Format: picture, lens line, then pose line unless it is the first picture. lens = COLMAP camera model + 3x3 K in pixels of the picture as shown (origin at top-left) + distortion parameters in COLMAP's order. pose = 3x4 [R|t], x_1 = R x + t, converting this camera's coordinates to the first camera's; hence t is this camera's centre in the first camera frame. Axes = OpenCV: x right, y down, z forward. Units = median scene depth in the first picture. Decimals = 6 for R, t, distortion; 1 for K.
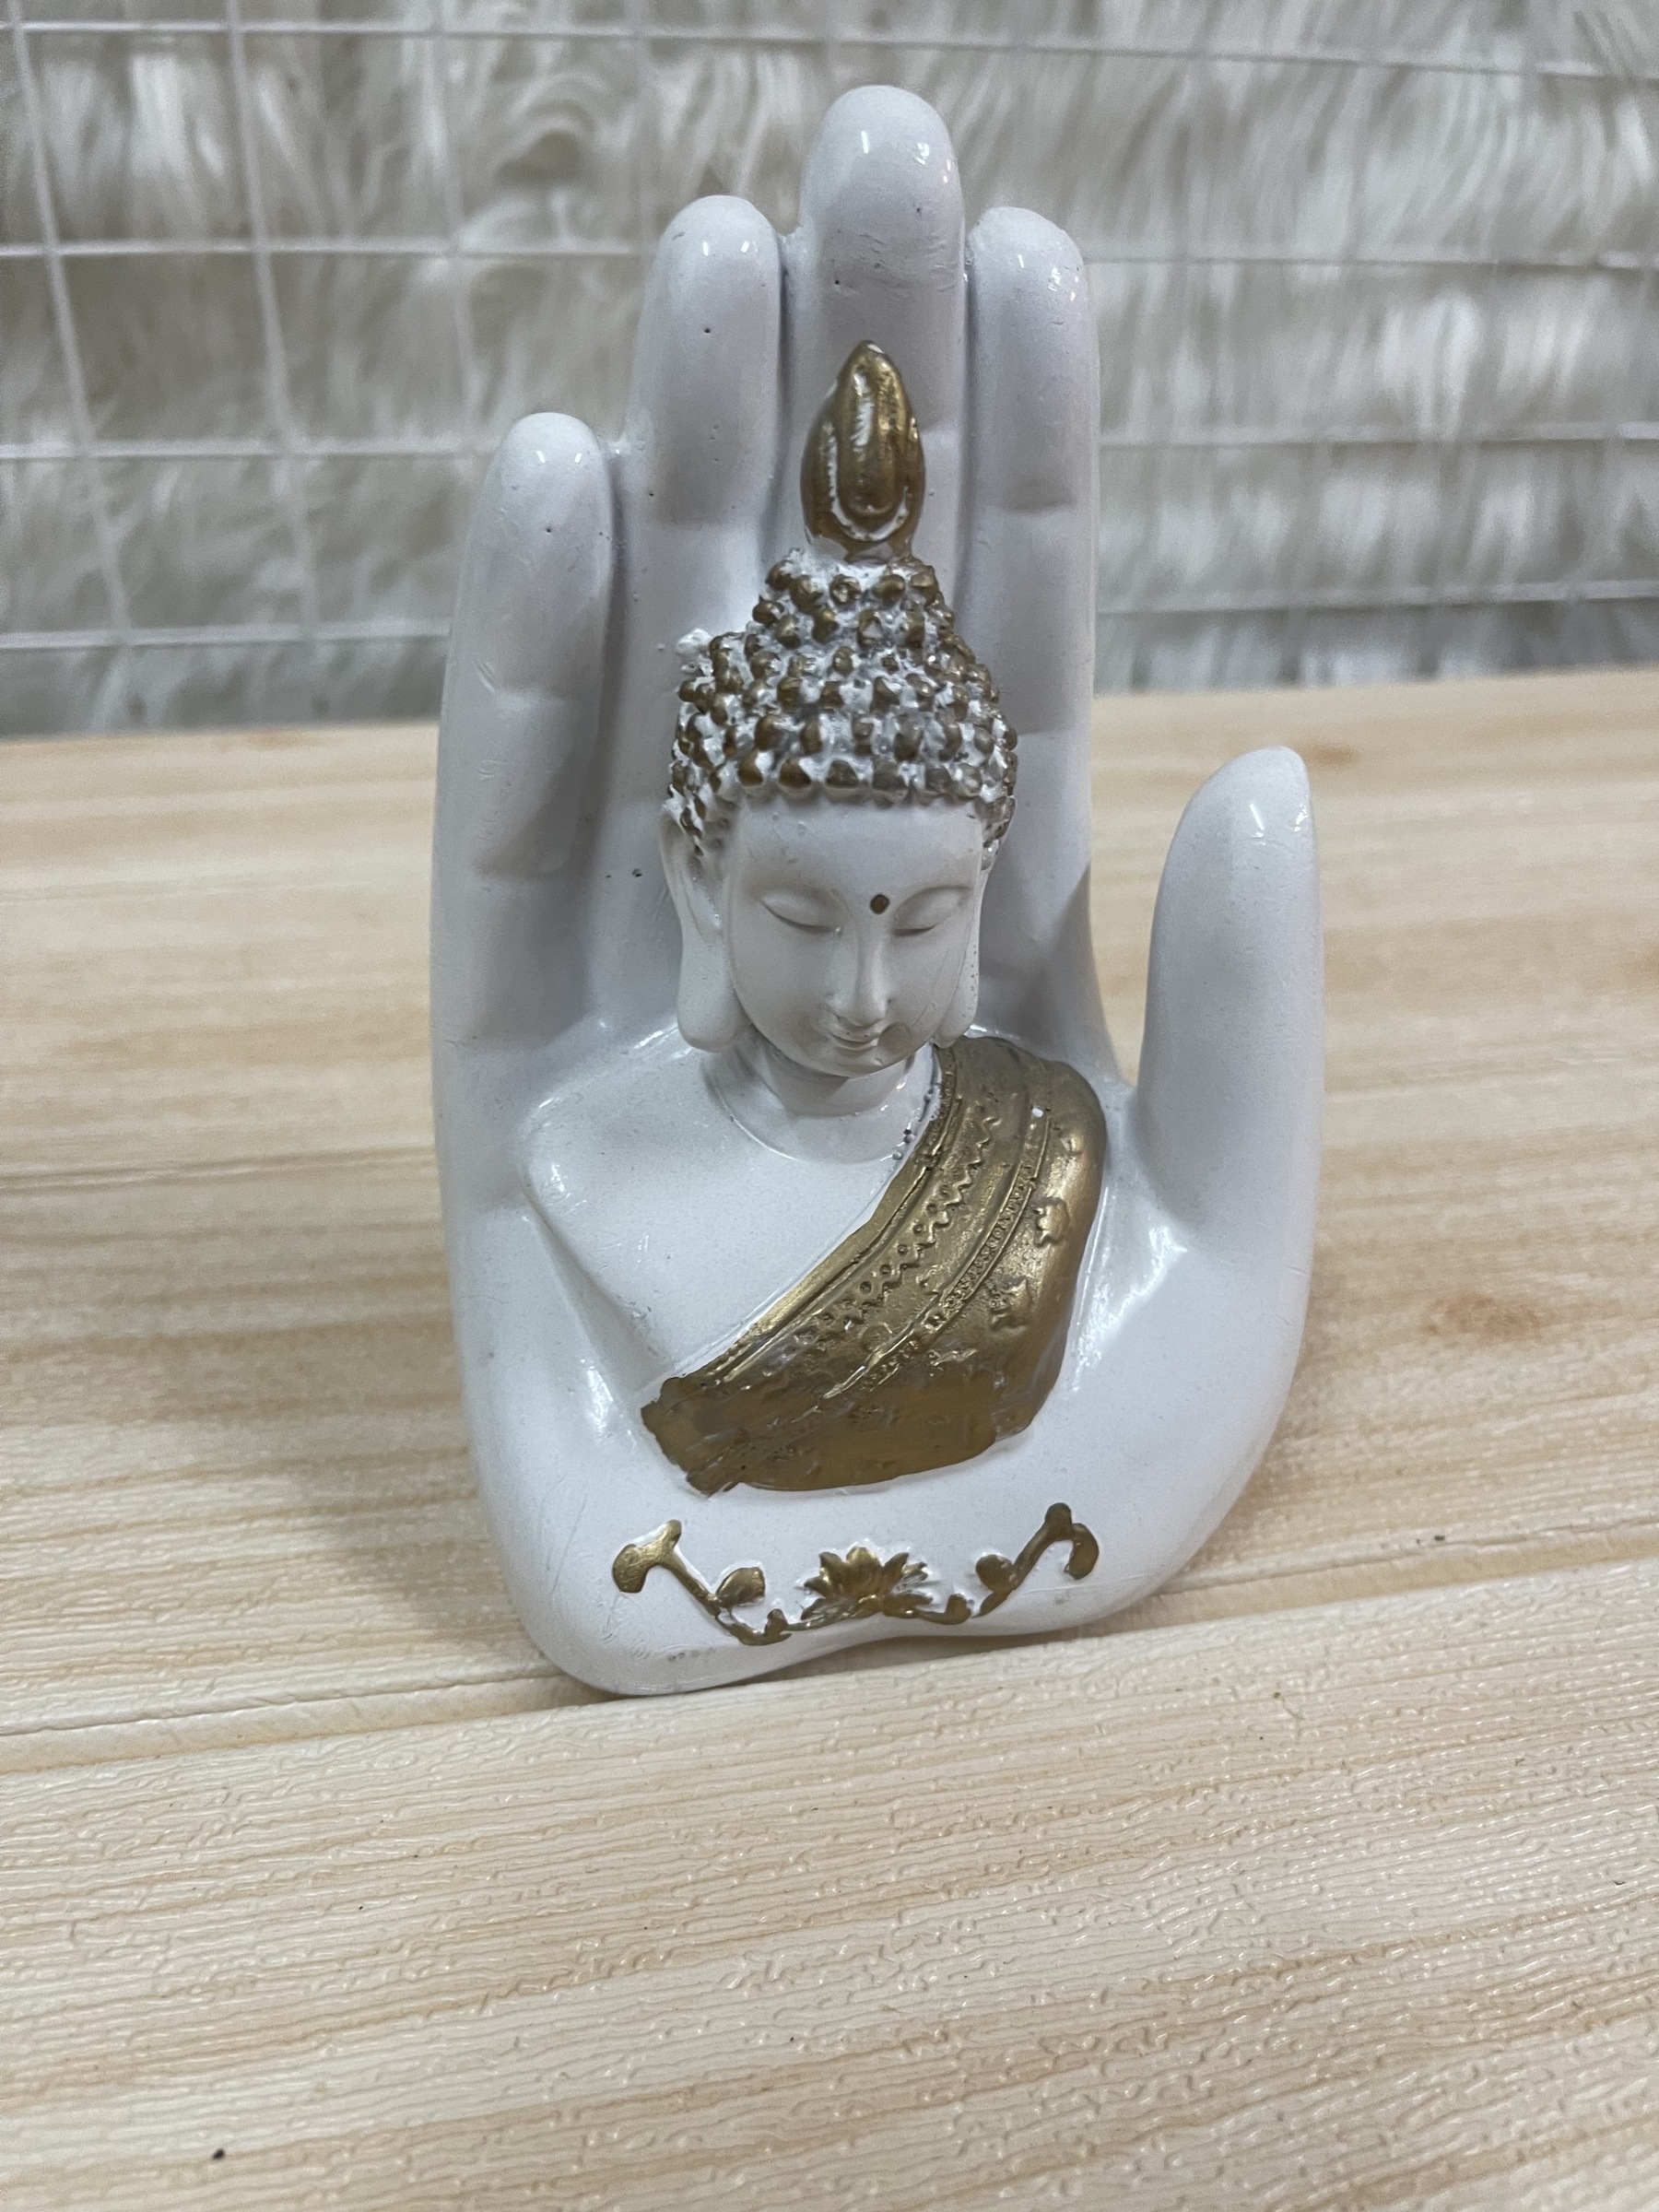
lens RADIAL K [[1729.6, 0, 853.3], [0, 1729.6, 1136.9], [0, 0, 1]] dist [0.054460, -0.098668]
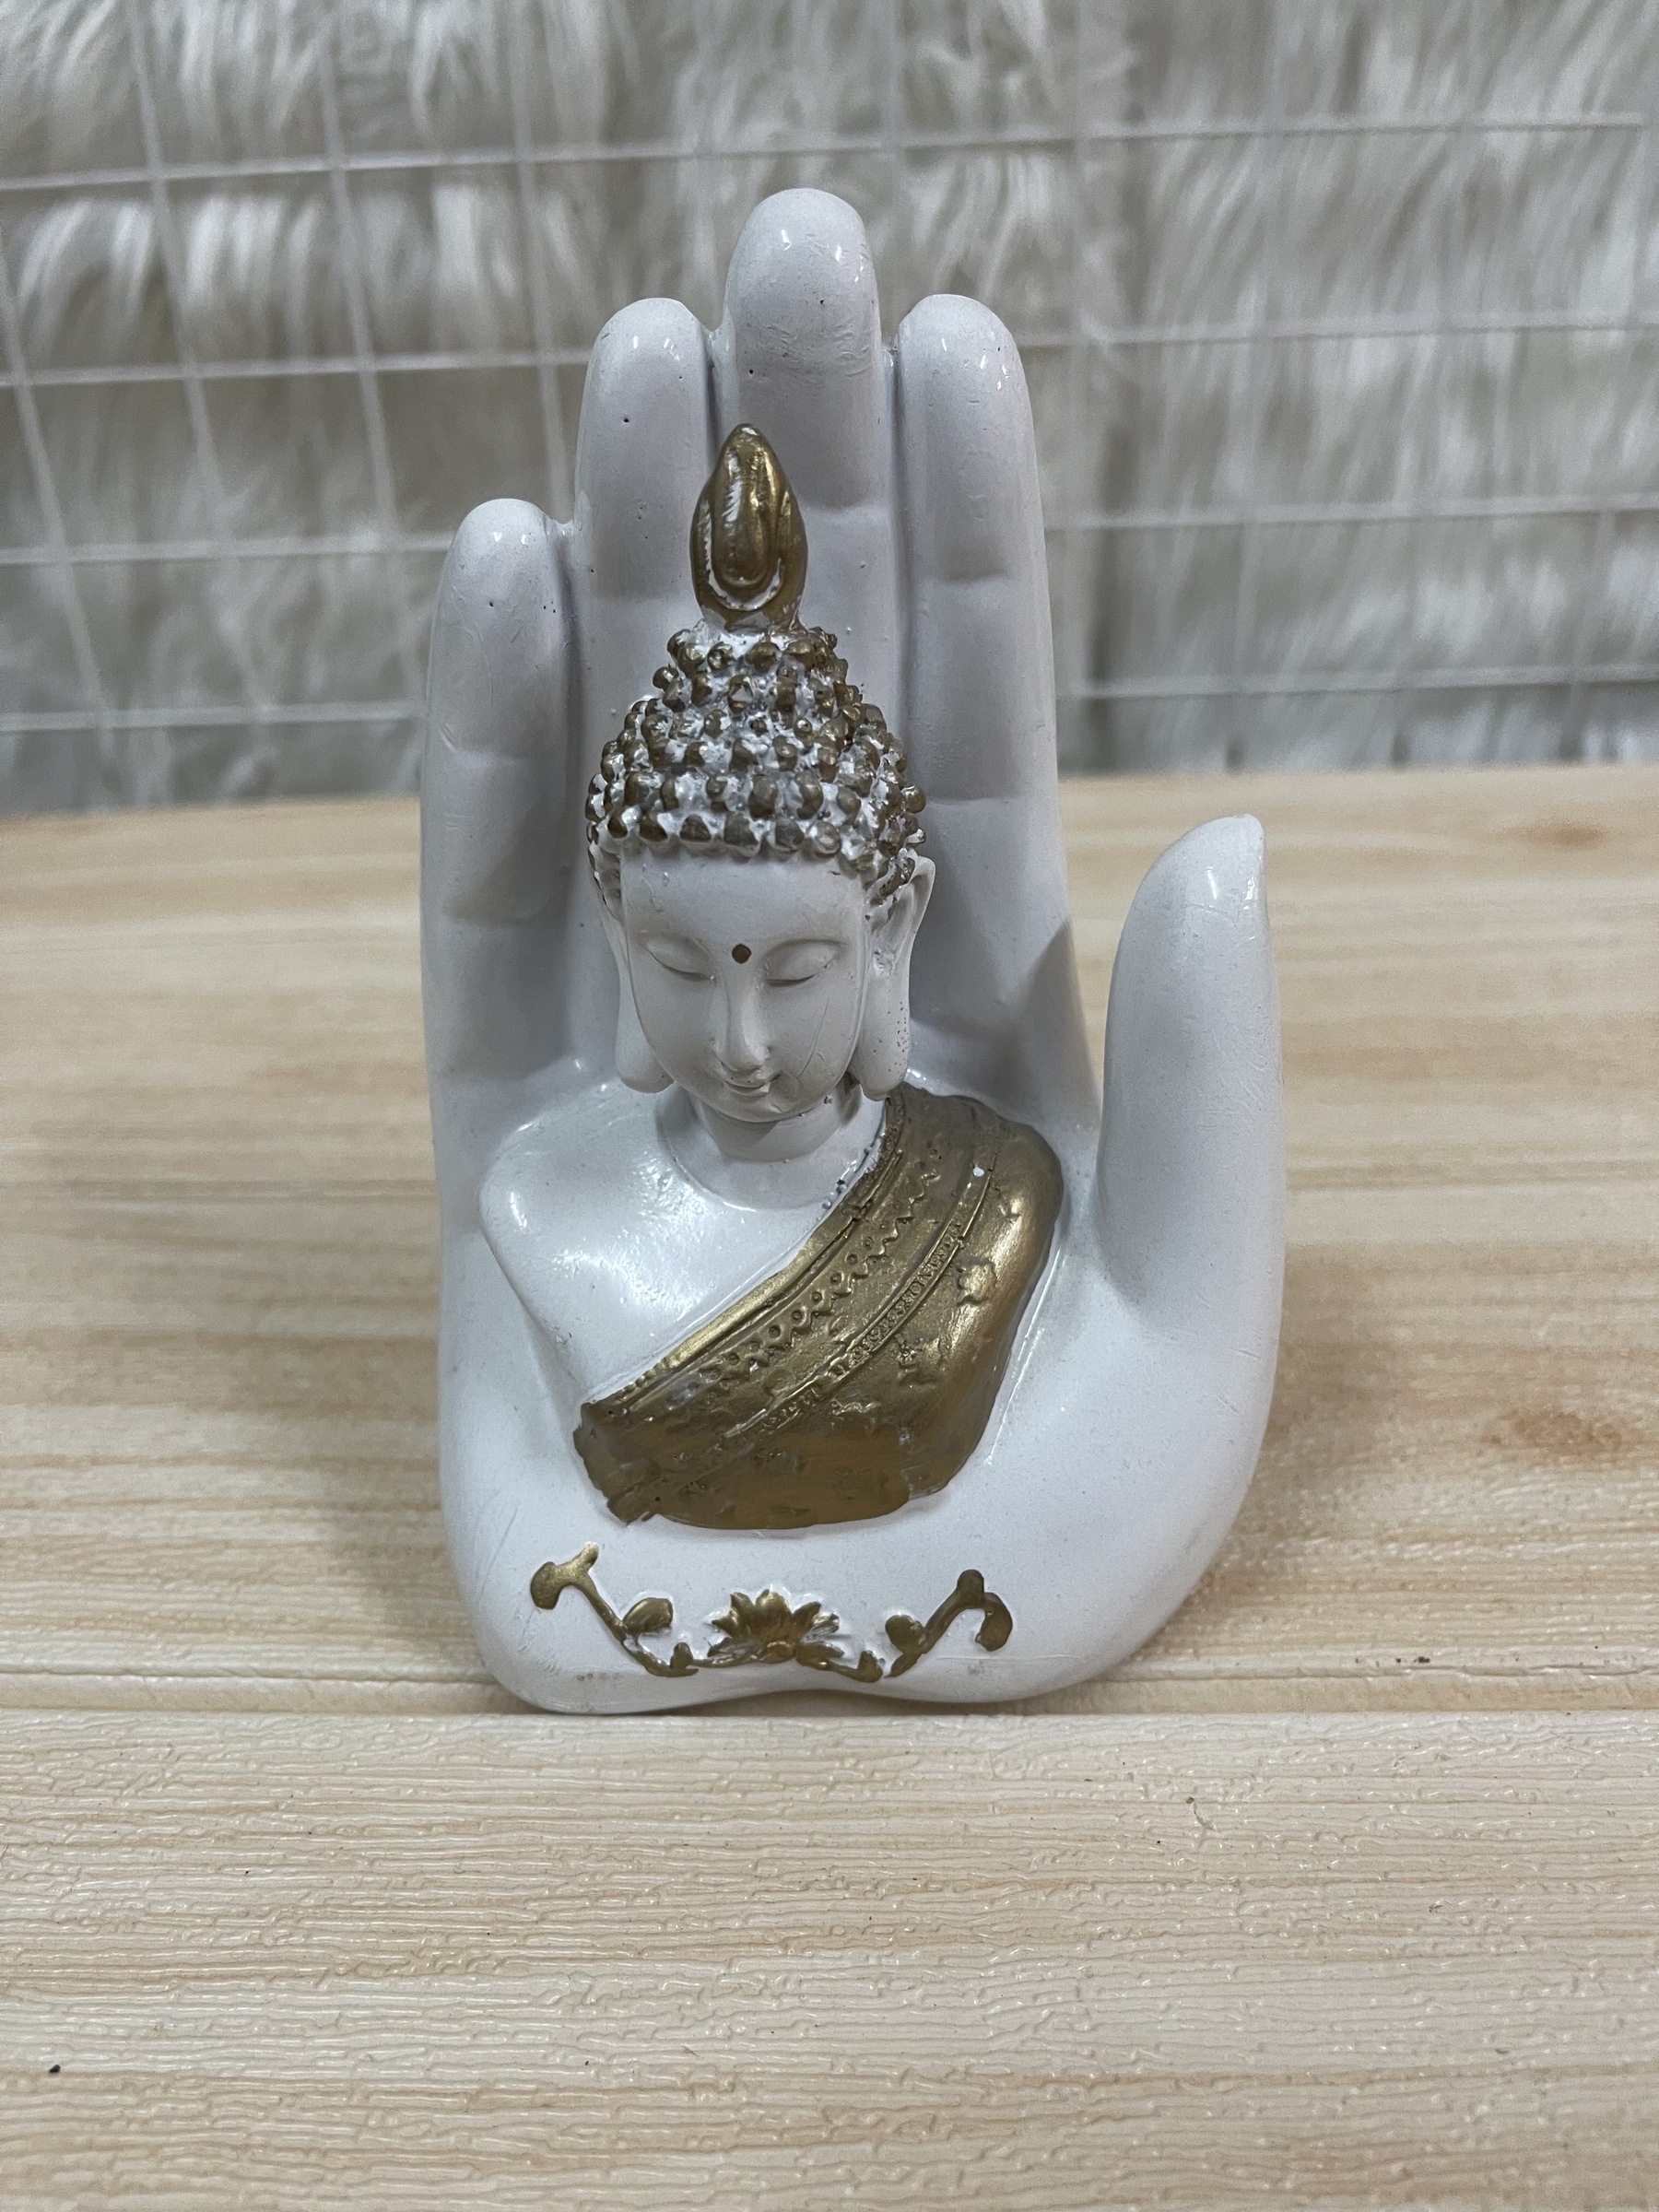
lens RADIAL K [[1729.6, 0, 843.0], [0, 1729.6, 1110.9], [0, 0, 1]] dist [0.054460, -0.098668]
pose [[0.973622, 0.053287, -0.221857, 0.256249], [-0.065734, 0.996628, -0.049100, 0.004704], [0.218492, 0.062389, 0.973842, 0.008452]]
